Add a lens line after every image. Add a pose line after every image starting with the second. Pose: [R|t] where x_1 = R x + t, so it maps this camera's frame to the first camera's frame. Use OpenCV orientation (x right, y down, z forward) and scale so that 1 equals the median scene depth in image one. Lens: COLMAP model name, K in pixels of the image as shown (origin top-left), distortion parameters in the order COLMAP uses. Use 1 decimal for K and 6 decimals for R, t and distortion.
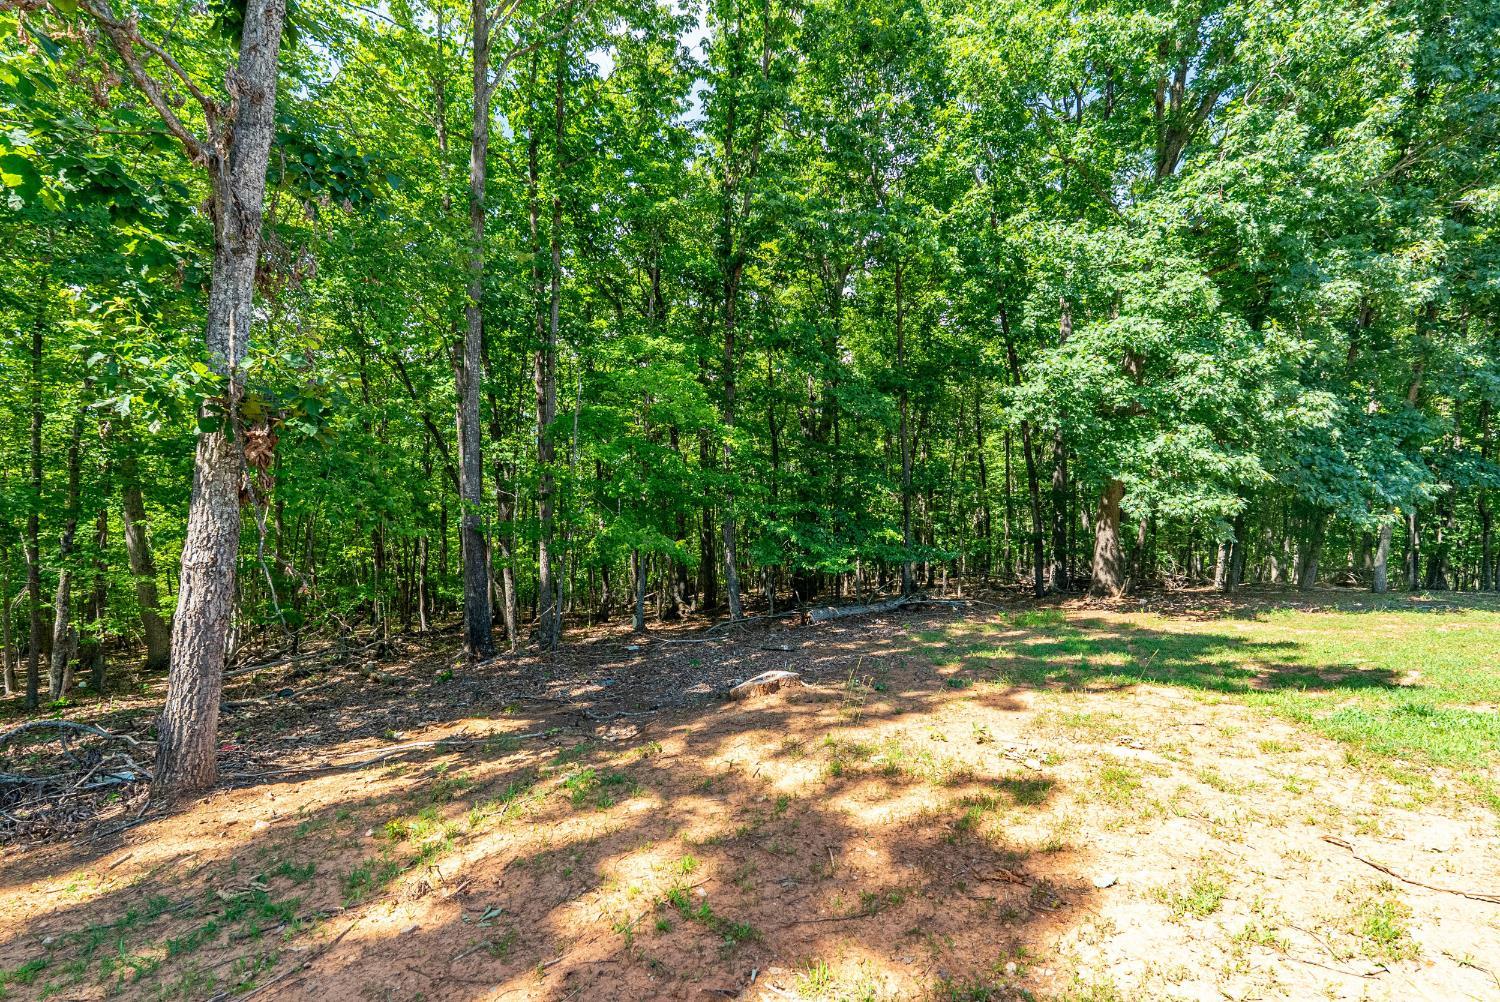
lens RADIAL K [[661.0, 0, 752.1], [0, 661.0, 493.2], [0, 0, 1]] dist [-0.002209, -0.001803]
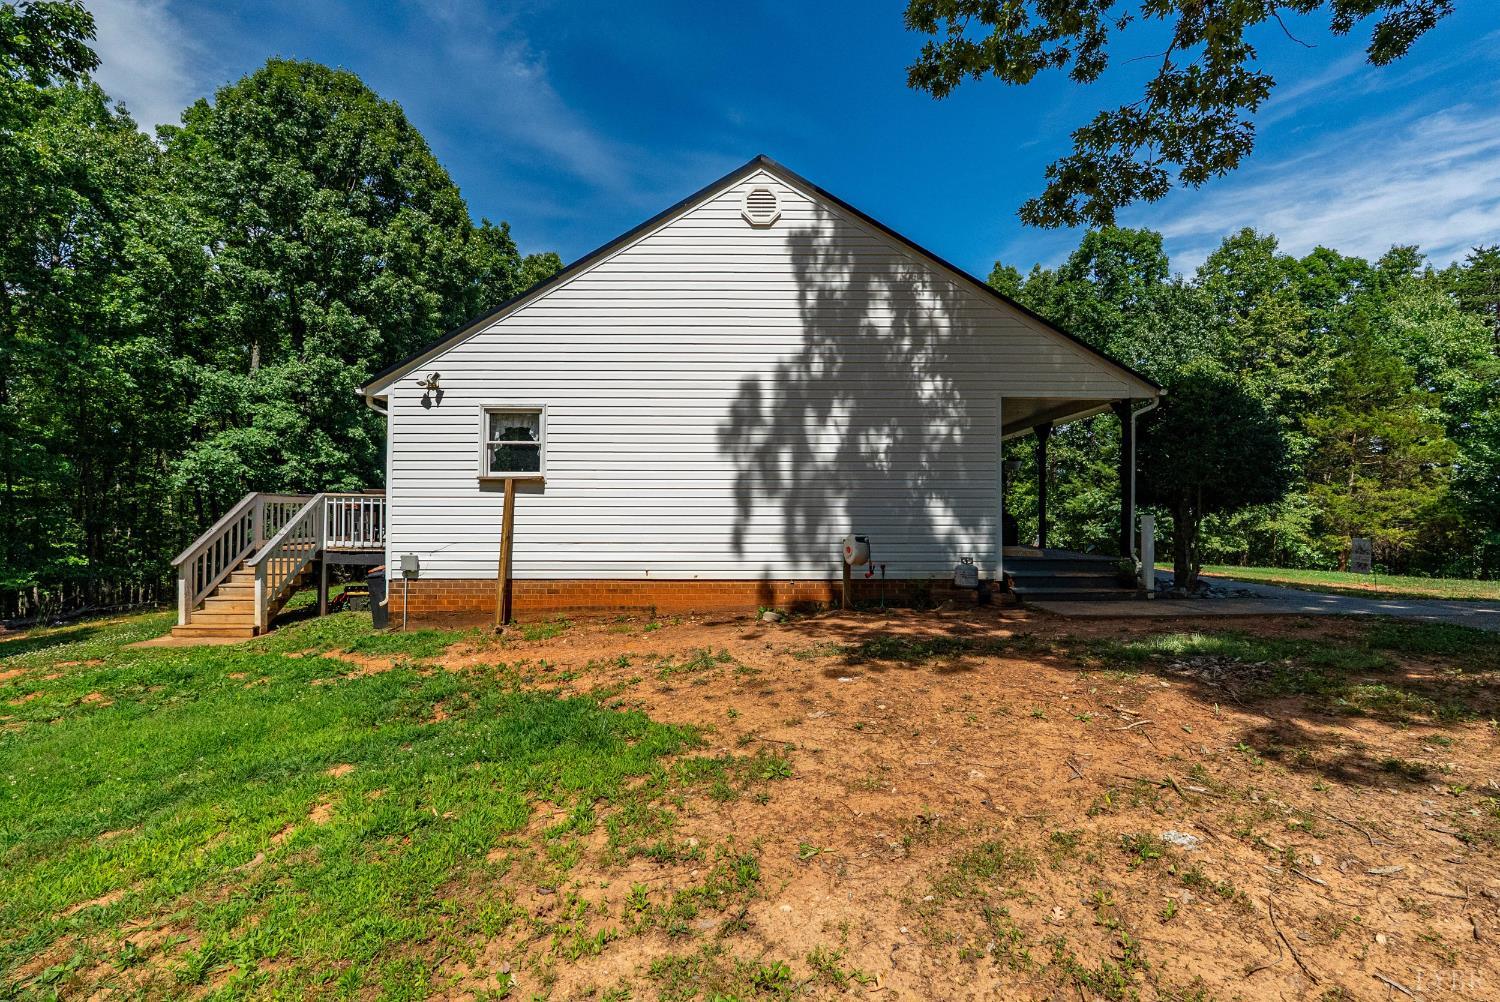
lens RADIAL K [[661.0, 0, 761.6], [0, 661.0, 501.7], [0, 0, 1]] dist [-0.002209, -0.001803]
pose [[0.536126, -0.000081, 0.844138, -0.204325], [0.006111, 0.999974, -0.003786, -0.050804], [-0.844116, 0.007188, 0.536112, -1.095716]]
